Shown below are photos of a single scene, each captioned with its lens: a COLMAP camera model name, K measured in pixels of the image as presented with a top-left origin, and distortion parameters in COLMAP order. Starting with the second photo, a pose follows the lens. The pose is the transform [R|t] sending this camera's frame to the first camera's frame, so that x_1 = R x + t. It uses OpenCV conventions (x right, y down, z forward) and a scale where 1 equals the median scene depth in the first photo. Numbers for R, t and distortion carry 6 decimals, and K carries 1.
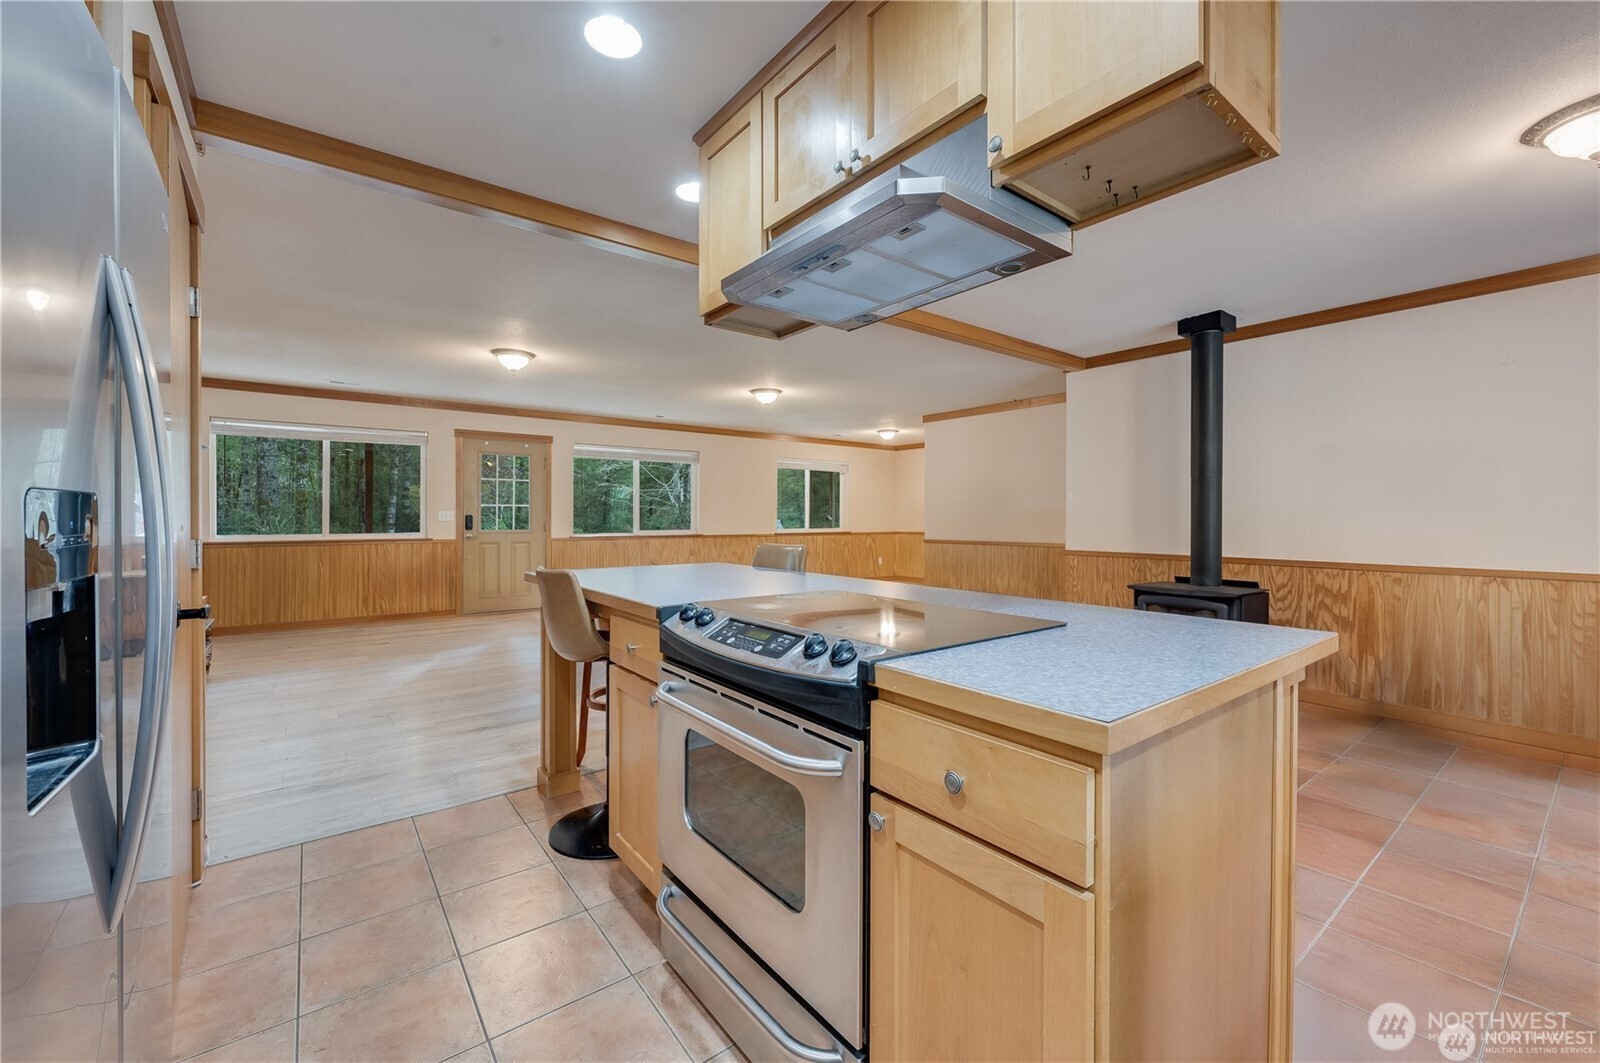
lens RADIAL K [[639.7, 0, 800.0], [0, 639.7, 531.5], [0, 0, 1]] dist [0.000951, 0.000303]
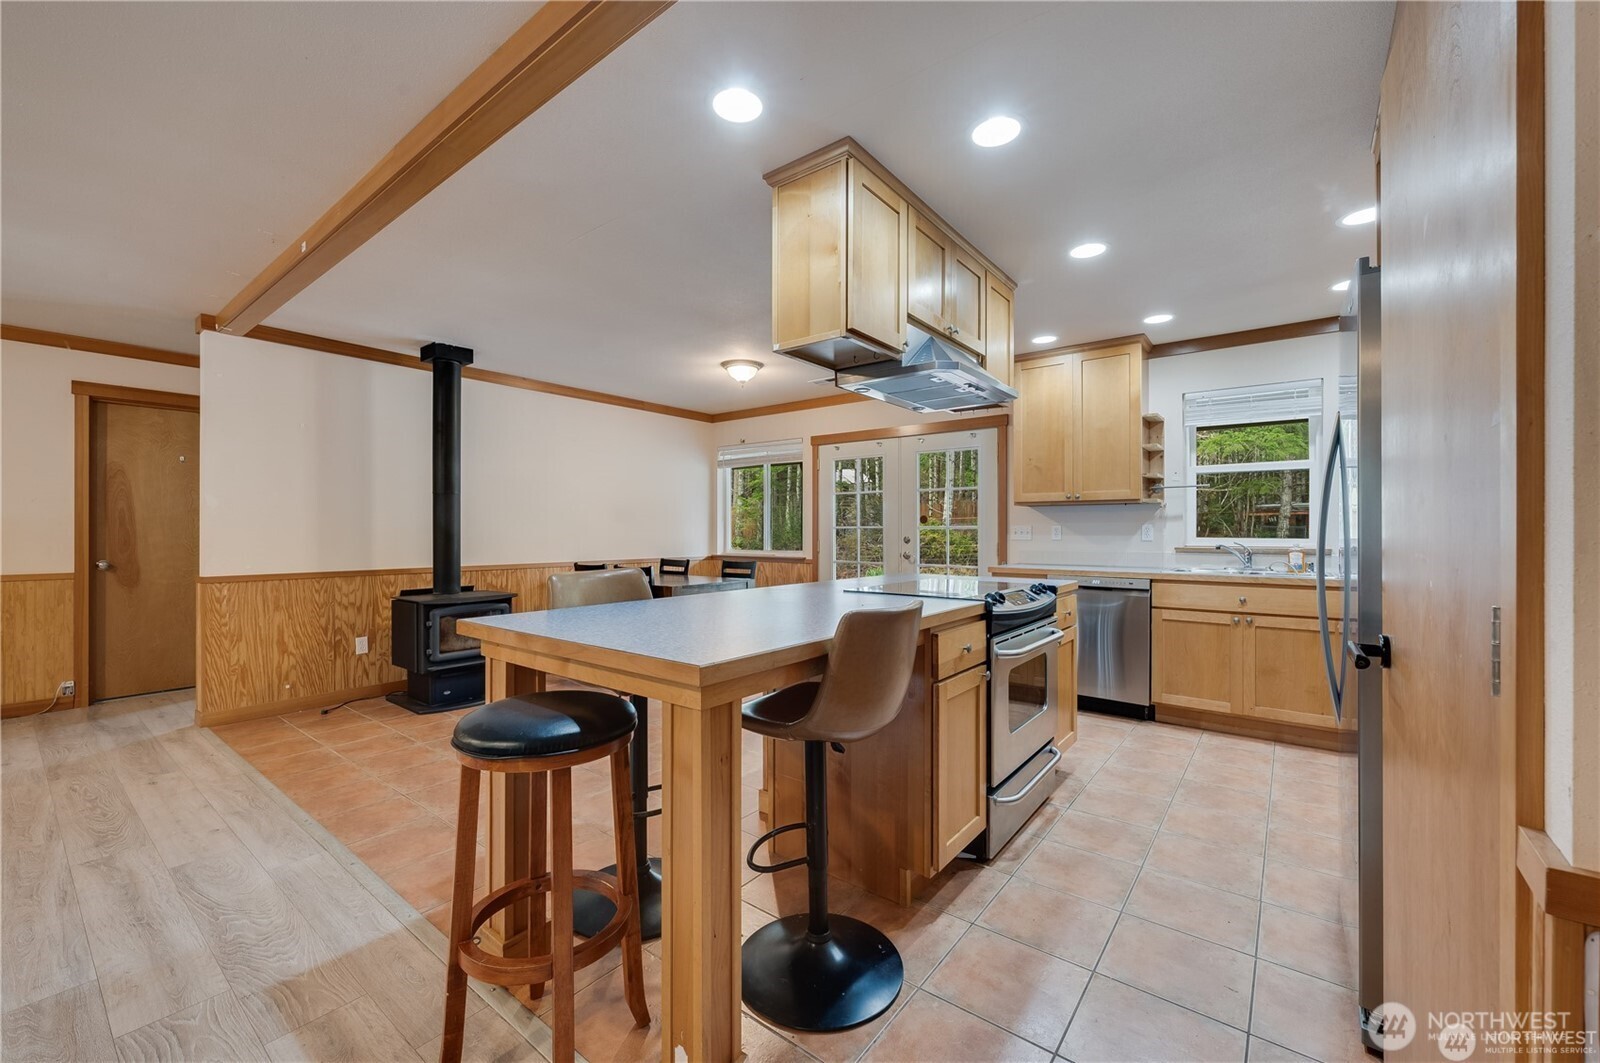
lens RADIAL K [[635.7, 0, 800.7], [0, 635.7, 533.4], [0, 0, 1]] dist [-0.000385, 0.000056]
pose [[-0.248441, -0.006261, 0.968627, -0.256820], [0.020793, 0.999714, 0.011795, -0.008407], [-0.968424, 0.023071, -0.248239, 0.312728]]
